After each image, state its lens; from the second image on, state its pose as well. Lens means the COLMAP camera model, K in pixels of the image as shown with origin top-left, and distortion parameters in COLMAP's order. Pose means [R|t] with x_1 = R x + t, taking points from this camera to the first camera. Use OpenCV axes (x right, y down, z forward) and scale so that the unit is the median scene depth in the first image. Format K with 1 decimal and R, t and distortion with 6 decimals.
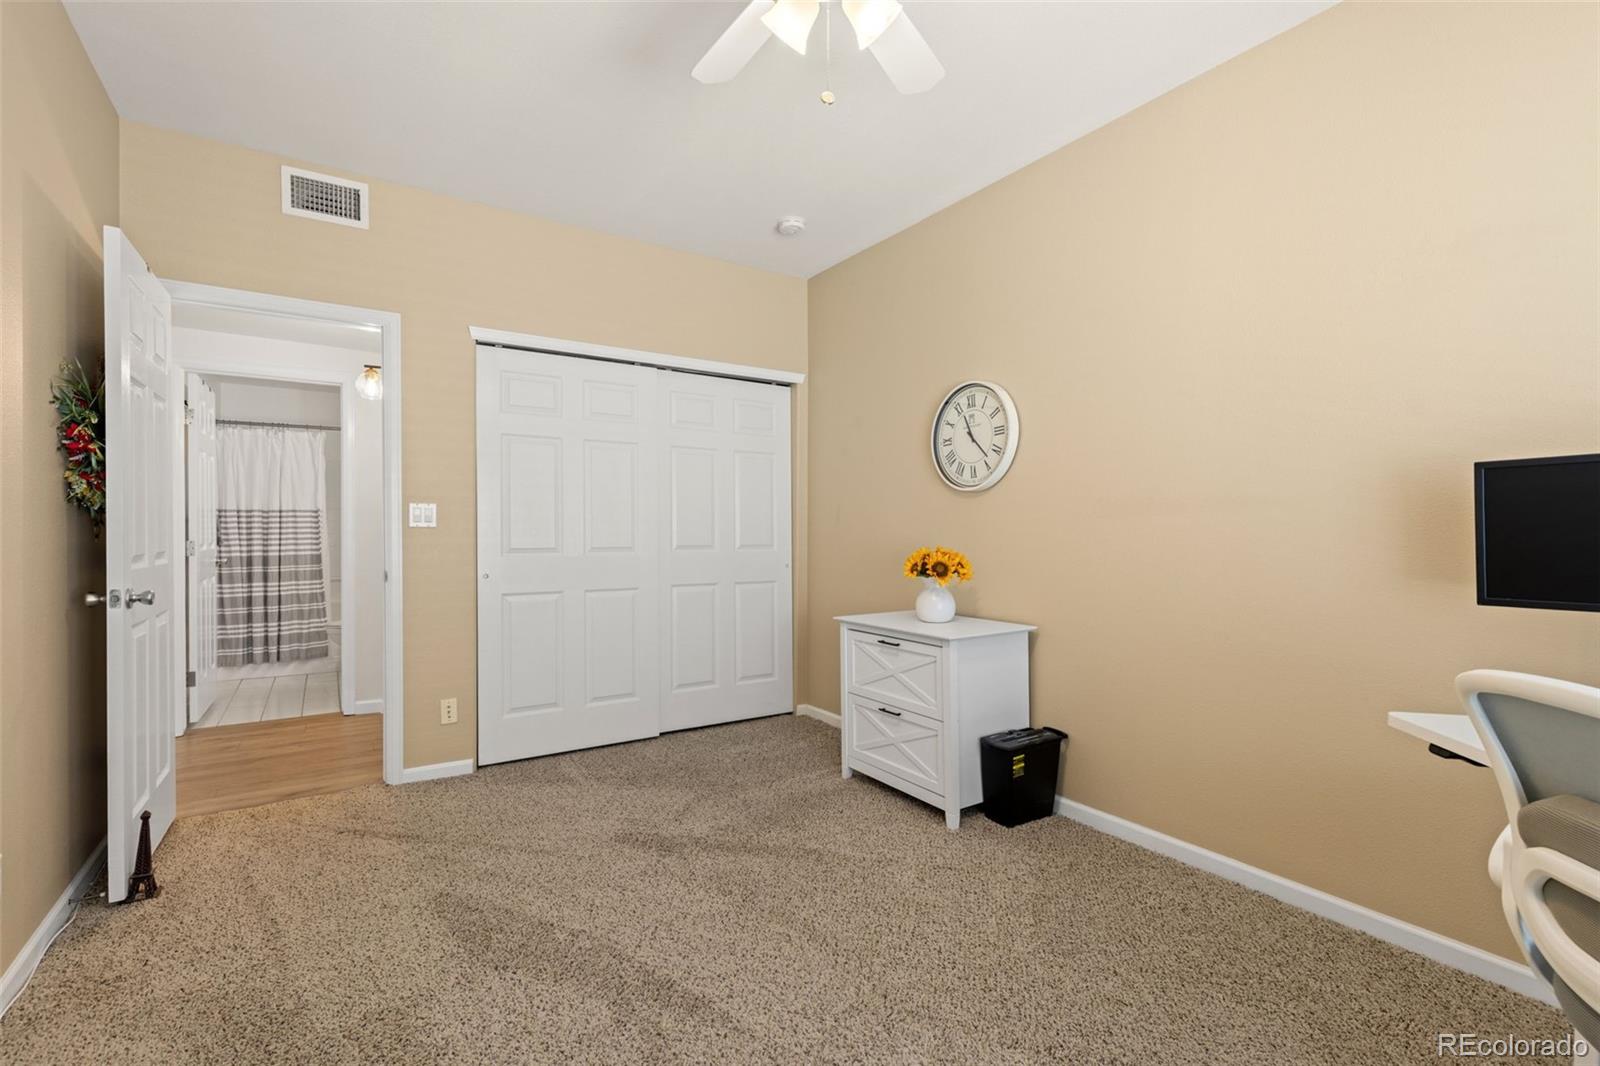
lens RADIAL K [[737.9, 0, 789.4], [0, 737.9, 537.6], [0, 0, 1]] dist [0.000246, 0.000132]
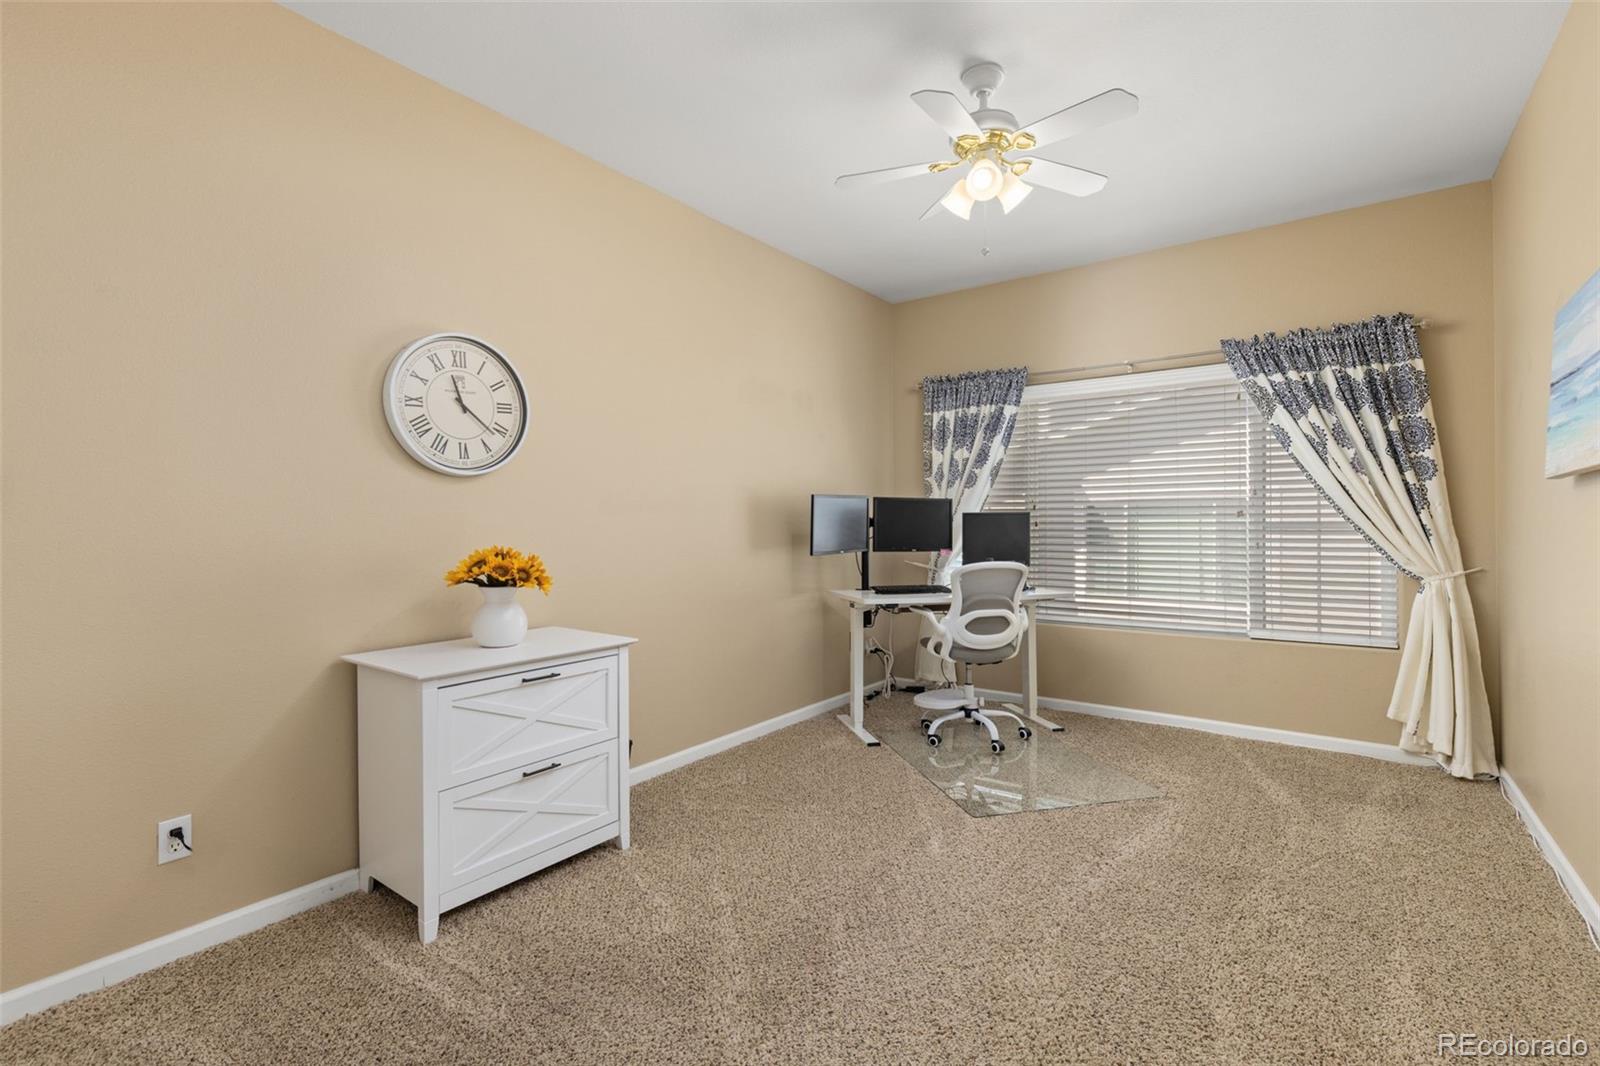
lens RADIAL K [[737.9, 0, 789.4], [0, 737.9, 537.6], [0, 0, 1]] dist [0.000246, 0.000132]
pose [[-0.367294, -0.014134, 0.929997, -0.612523], [0.014190, 0.999683, 0.020797, -0.009215], [-0.929996, 0.020835, -0.366978, 0.985504]]
